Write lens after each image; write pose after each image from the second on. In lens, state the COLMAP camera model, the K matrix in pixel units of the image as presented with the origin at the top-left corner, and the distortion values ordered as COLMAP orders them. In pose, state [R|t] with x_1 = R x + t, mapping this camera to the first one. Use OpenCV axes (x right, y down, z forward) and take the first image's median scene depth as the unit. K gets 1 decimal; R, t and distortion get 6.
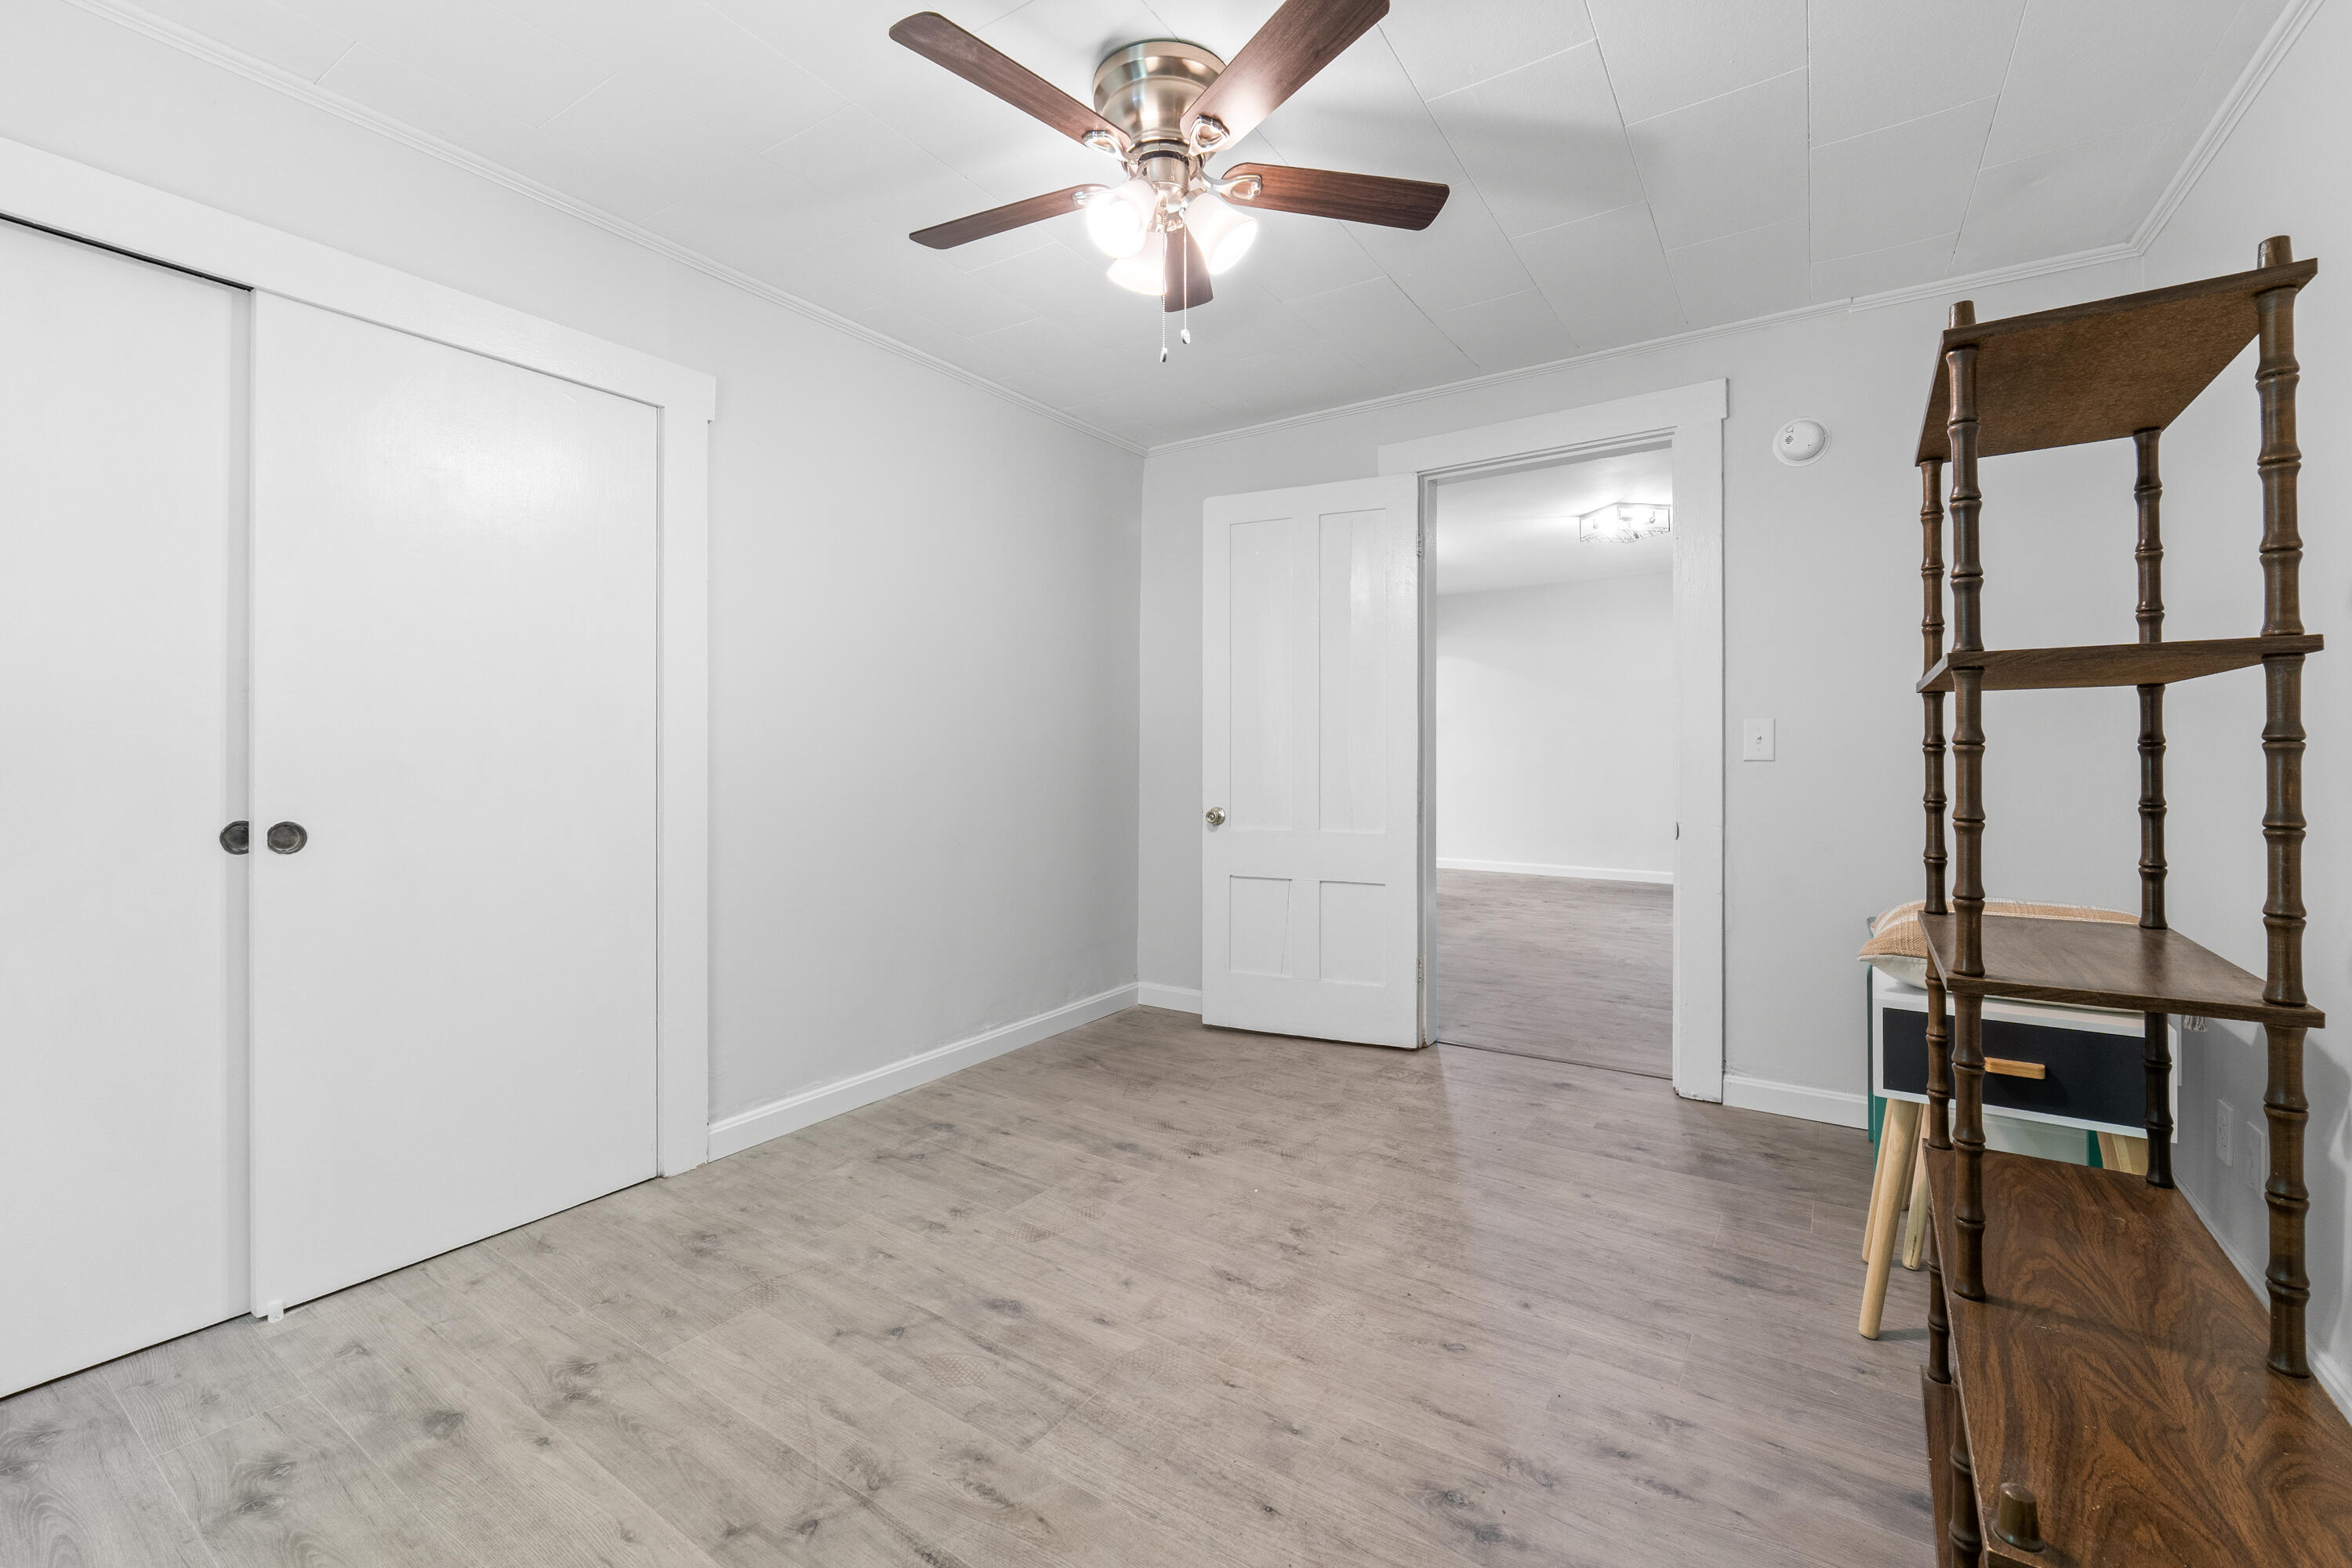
lens RADIAL K [[998.4, 0, 1154.9], [0, 998.4, 761.2], [0, 0, 1]] dist [-0.007174, -0.000907]
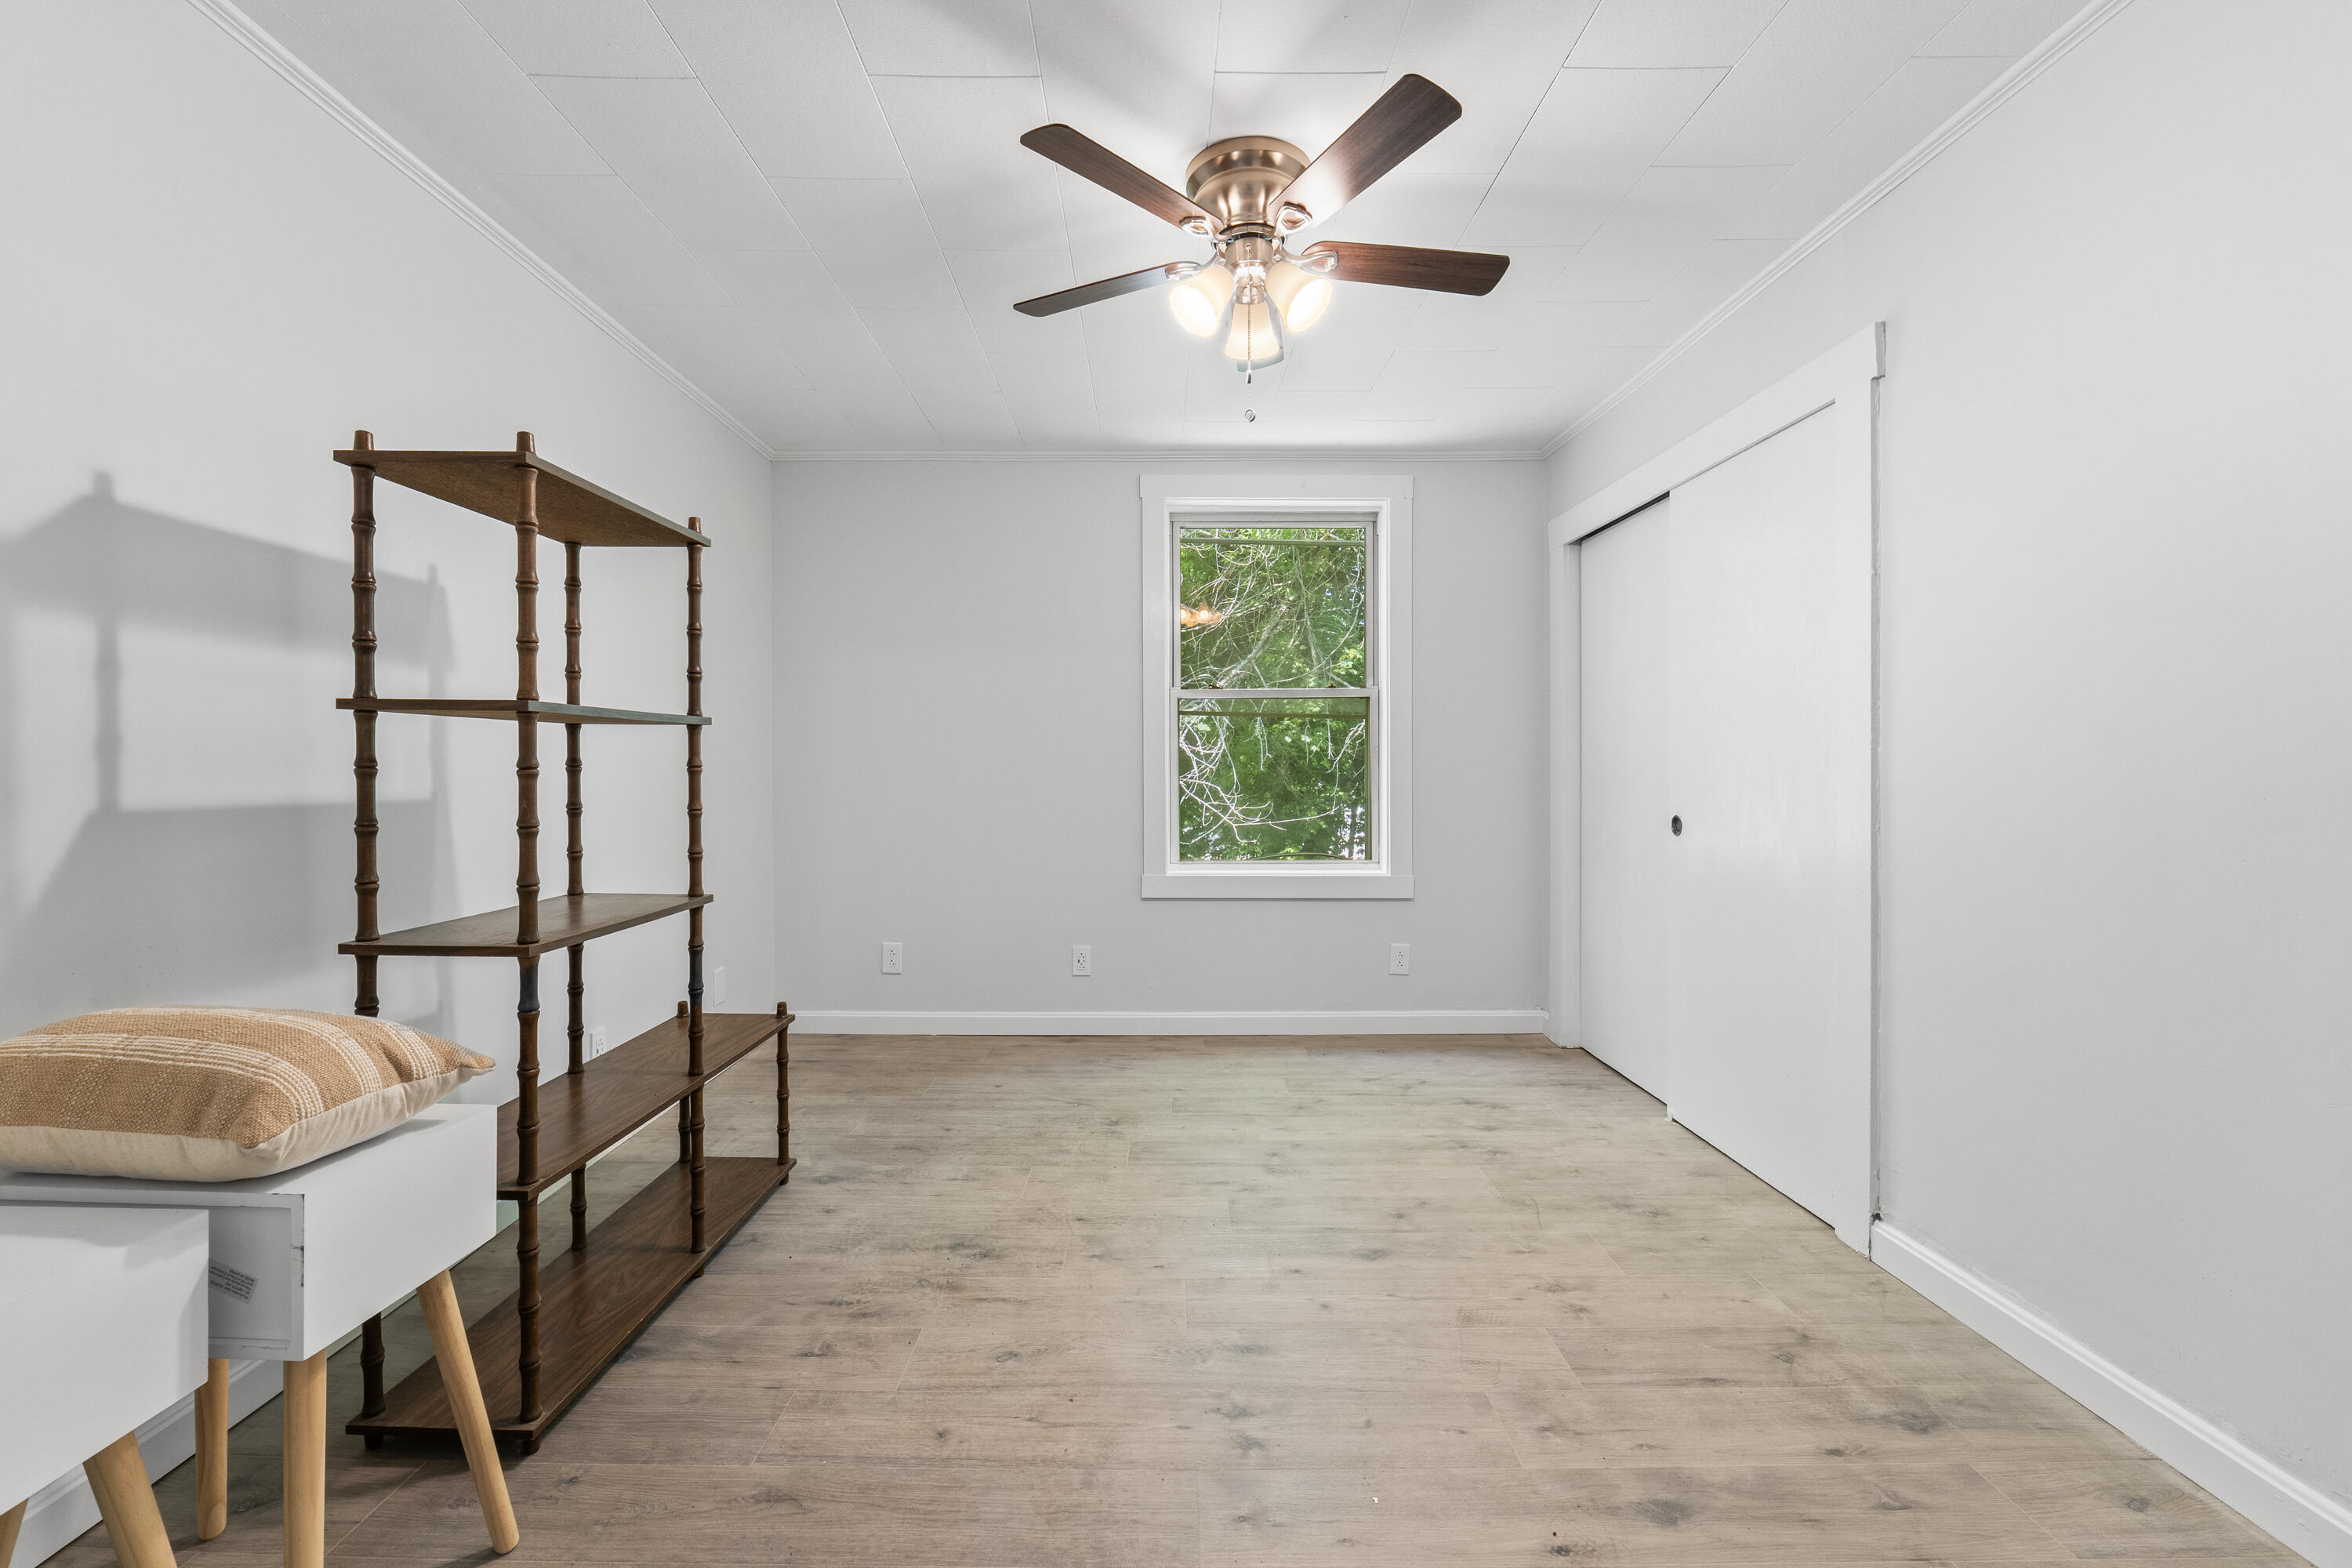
lens RADIAL K [[998.4, 0, 1162.0], [0, 998.4, 770.8], [0, 0, 1]] dist [-0.007174, -0.000907]
pose [[-0.826371, 0.000451, -0.563126, 0.671368], [-0.007444, 0.999904, 0.011724, -0.022114], [0.563077, 0.013881, -0.826288, 1.737341]]
